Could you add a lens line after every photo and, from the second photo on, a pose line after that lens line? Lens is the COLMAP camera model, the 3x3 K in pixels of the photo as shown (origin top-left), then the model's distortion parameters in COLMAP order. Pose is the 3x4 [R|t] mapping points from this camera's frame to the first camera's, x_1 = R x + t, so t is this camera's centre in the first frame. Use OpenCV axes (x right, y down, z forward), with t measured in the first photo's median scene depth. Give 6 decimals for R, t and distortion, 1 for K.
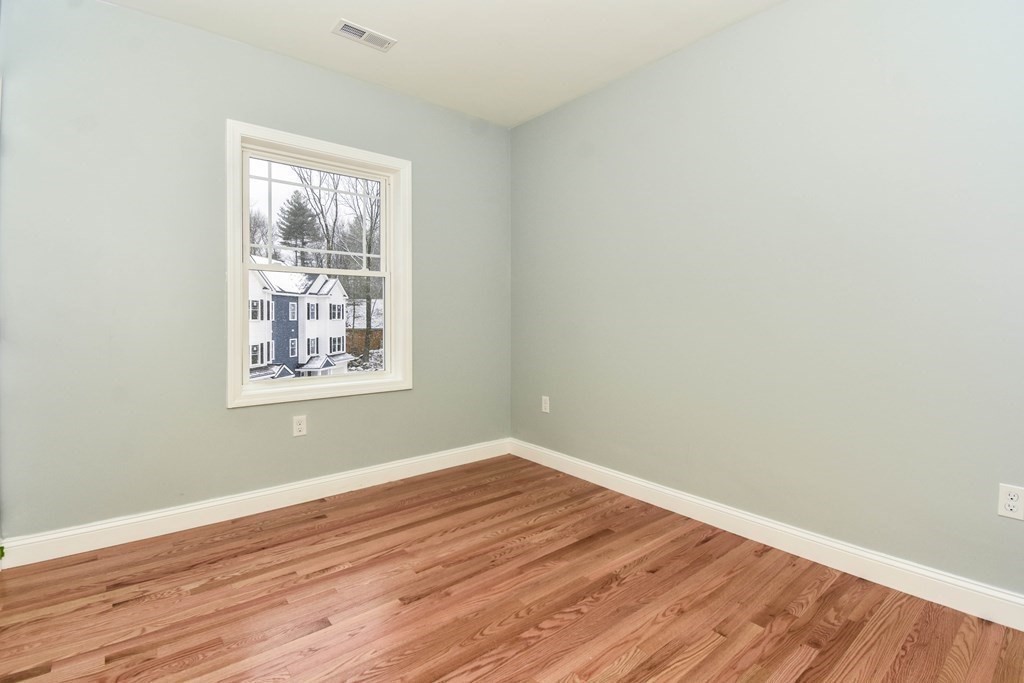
lens RADIAL K [[465.2, 0, 512.2], [0, 465.2, 337.5], [0, 0, 1]] dist [-0.025457, -0.001385]
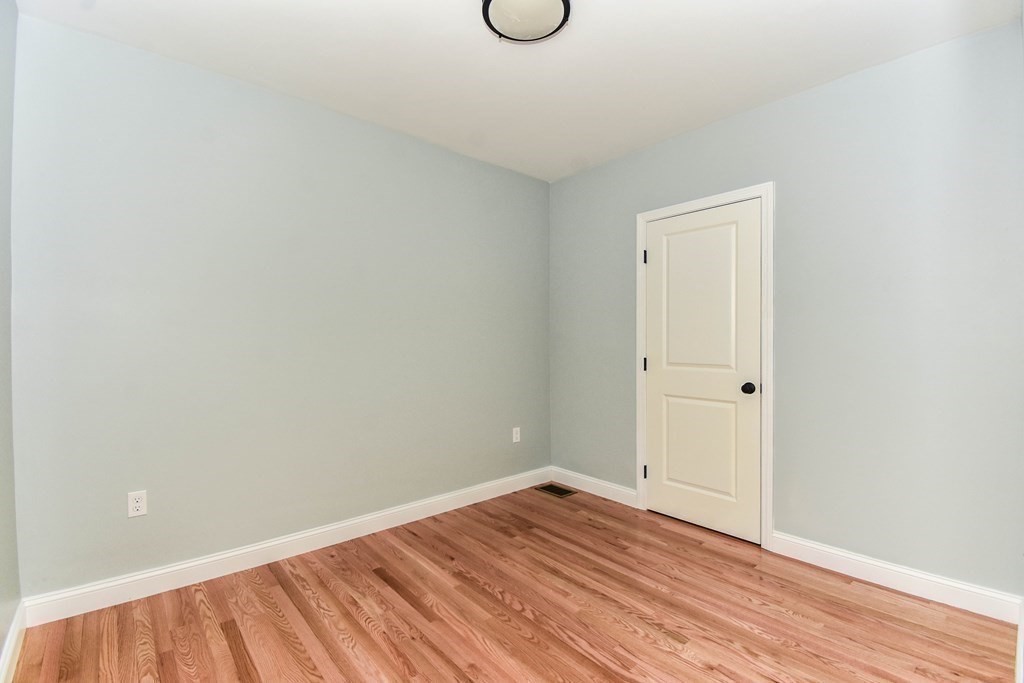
lens RADIAL K [[465.2, 0, 512.9], [0, 465.2, 341.3], [0, 0, 1]] dist [-0.025457, -0.001385]
pose [[-0.021177, -0.011077, 0.999714, -0.899302], [0.054733, 0.998426, 0.012222, -0.098938], [-0.998276, 0.054976, -0.020538, 0.747198]]
